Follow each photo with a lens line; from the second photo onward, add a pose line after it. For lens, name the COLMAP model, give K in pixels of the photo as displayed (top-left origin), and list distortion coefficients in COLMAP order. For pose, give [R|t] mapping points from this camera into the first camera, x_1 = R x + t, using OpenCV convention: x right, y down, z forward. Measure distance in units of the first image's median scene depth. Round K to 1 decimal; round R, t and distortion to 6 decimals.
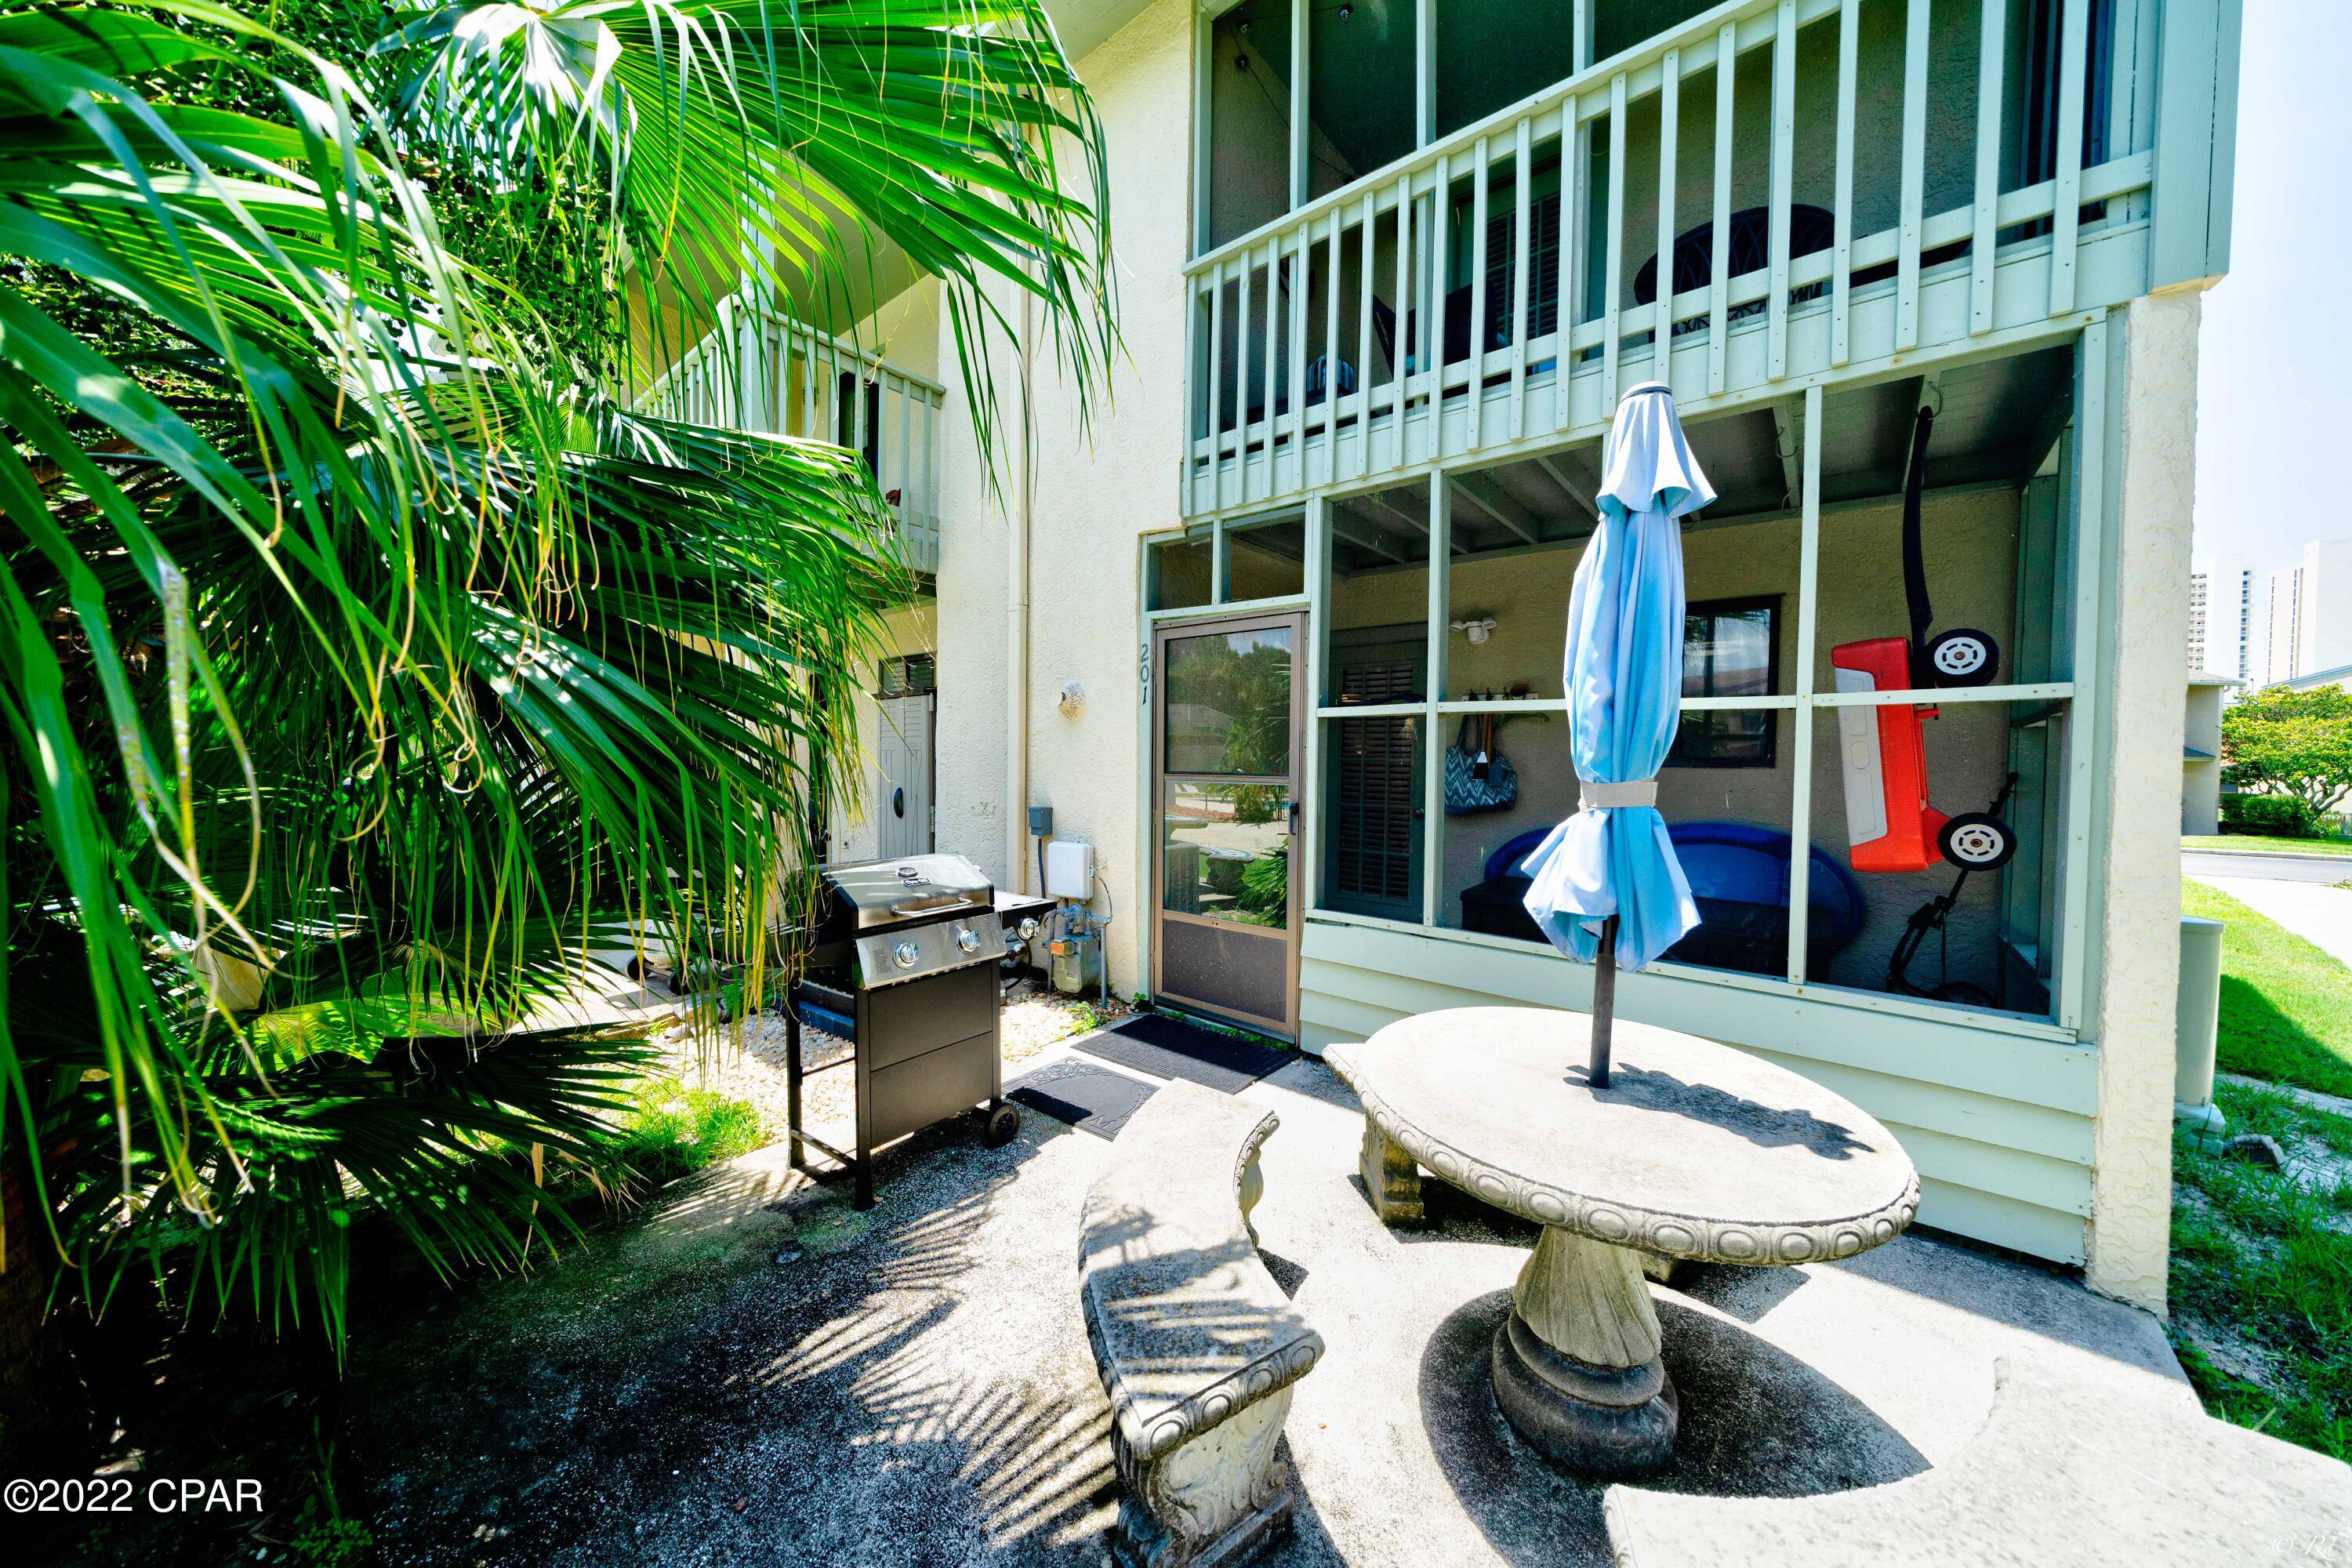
lens RADIAL K [[804.4, 0, 1173.5], [0, 804.4, 786.8], [0, 0, 1]] dist [-0.008968, 0.000272]
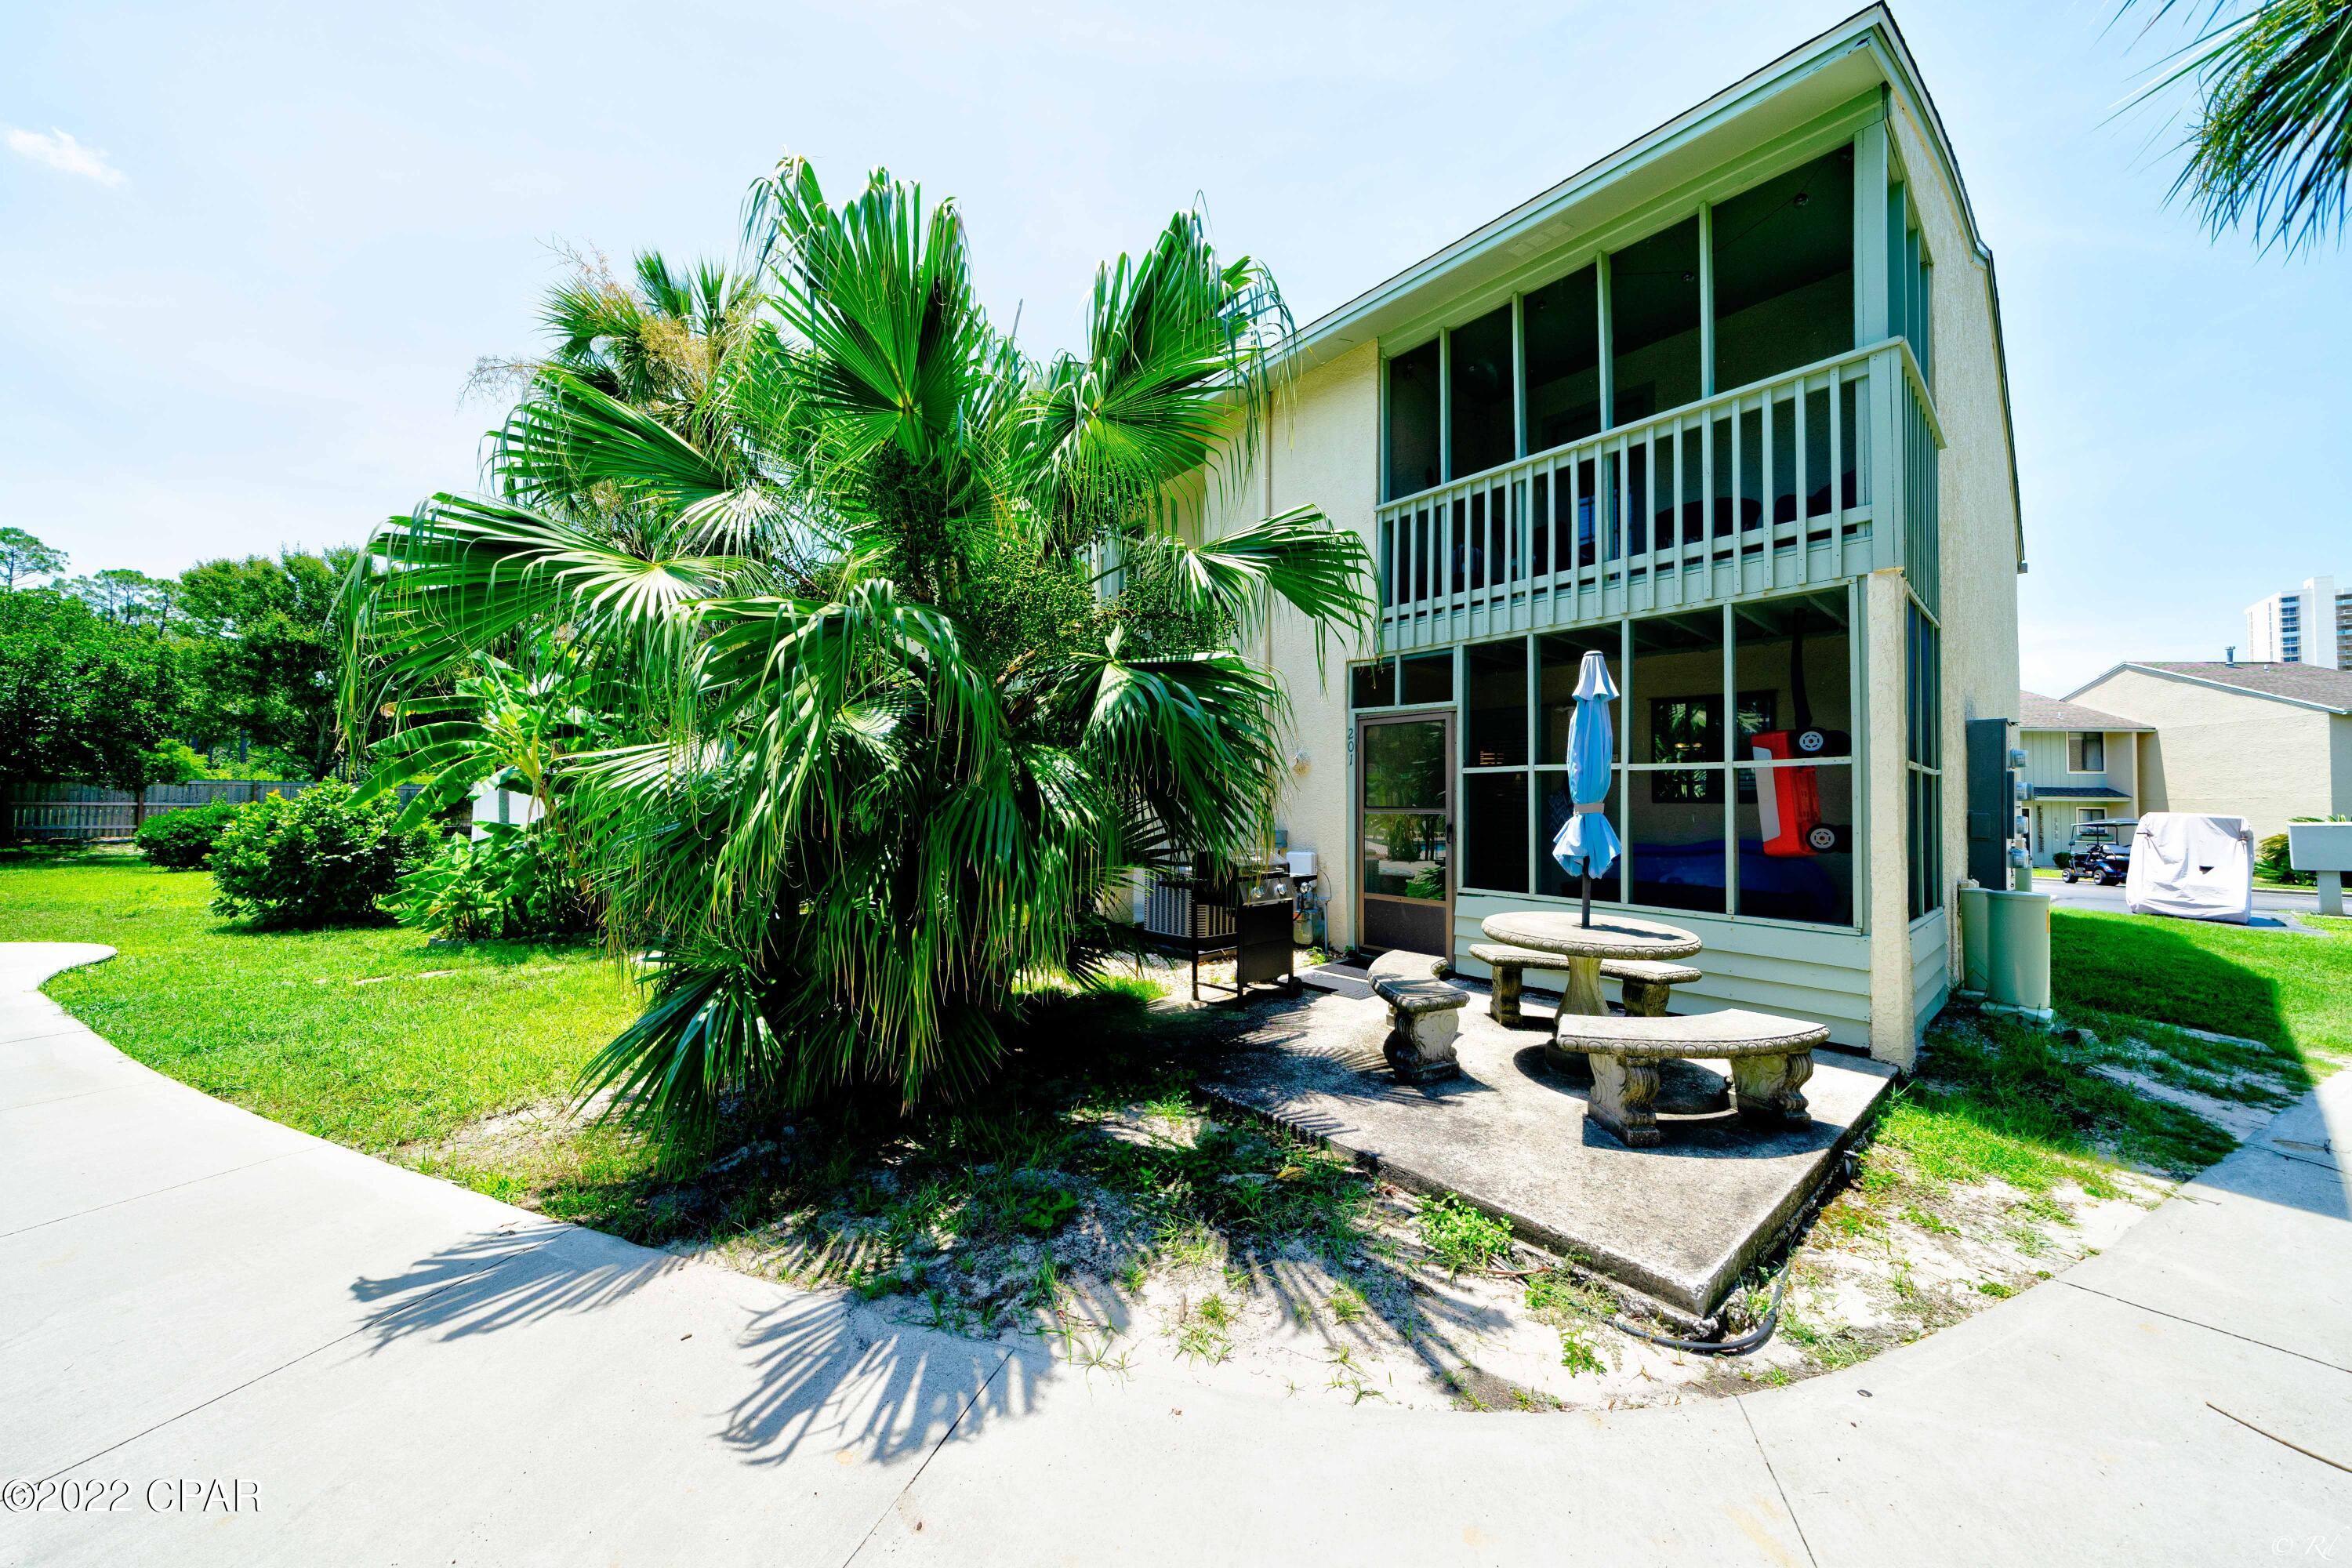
lens RADIAL K [[804.4, 0, 1172.5], [0, 804.4, 789.6], [0, 0, 1]] dist [-0.008968, 0.000272]
pose [[0.985944, -0.007394, -0.166910, -0.146615], [-0.001411, 0.998616, -0.052570, 0.039039], [0.167068, 0.052066, 0.984570, -0.795926]]
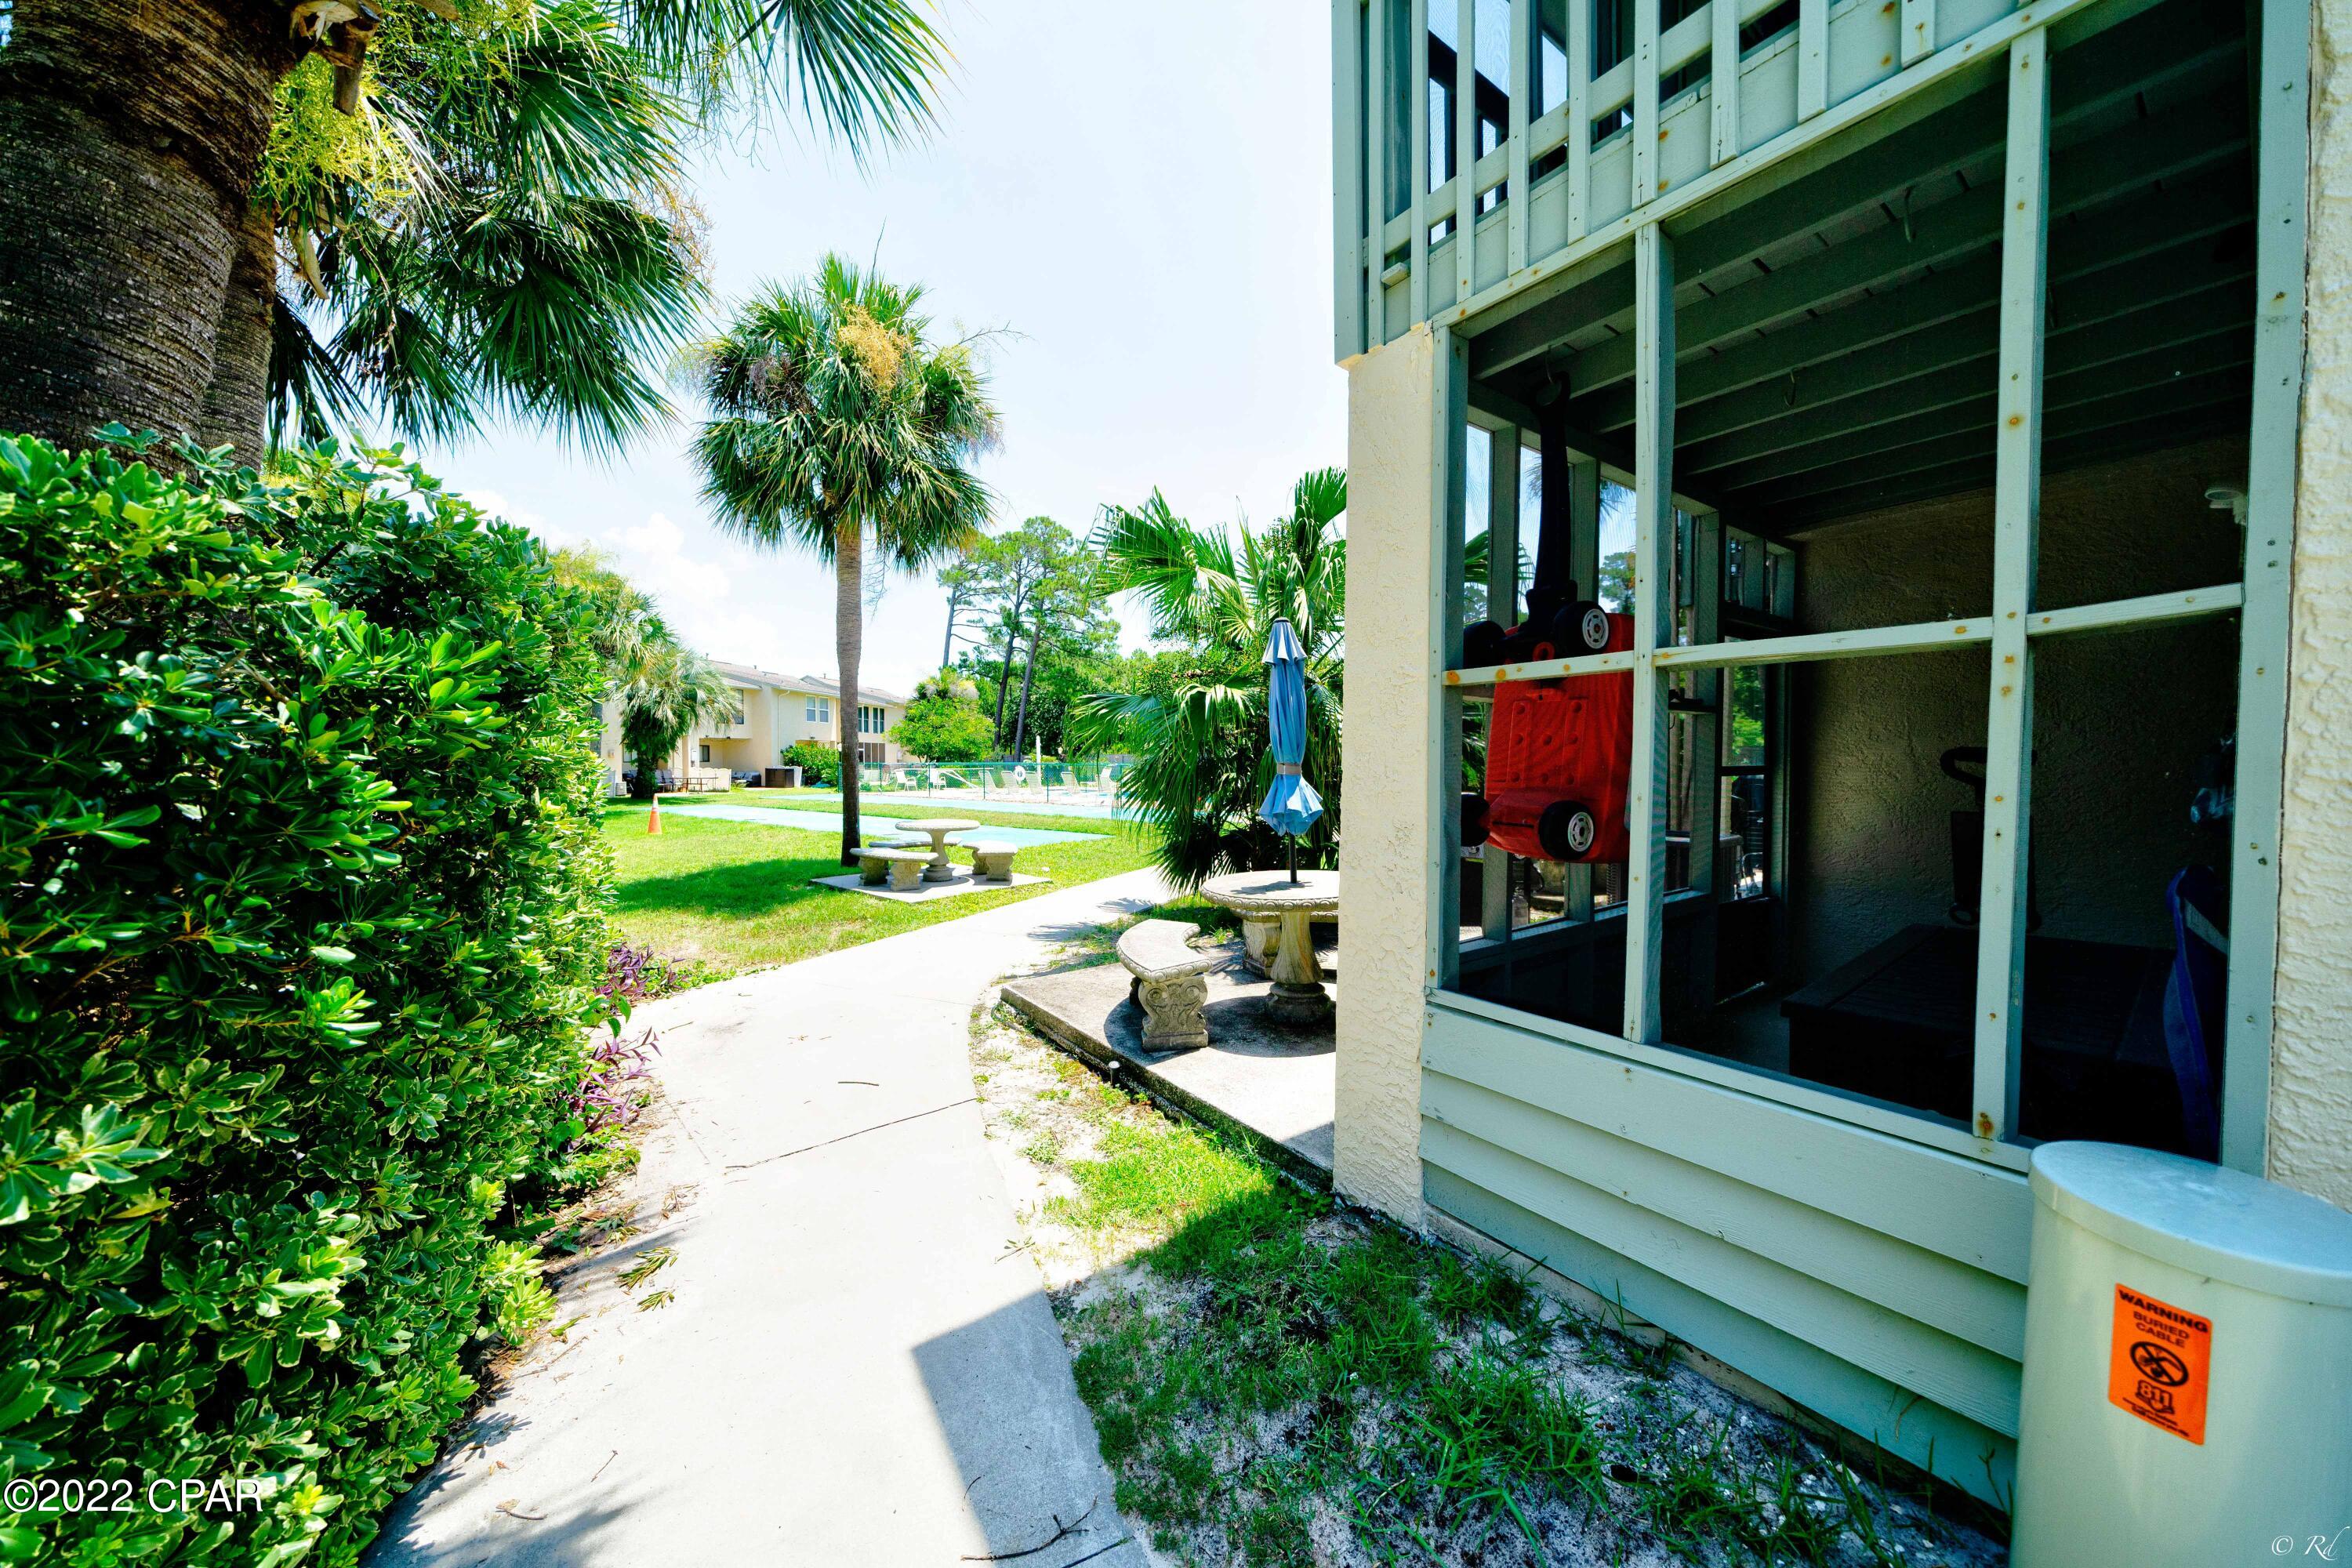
lens RADIAL K [[804.4, 0, 1166.9], [0, 804.4, 777.6], [0, 0, 1]] dist [-0.008968, 0.000272]
pose [[-0.265714, 0.005763, -0.964035, 1.627142], [-0.037502, 0.999163, 0.016309, -0.002954], [0.963322, 0.040487, -0.265276, 0.717062]]
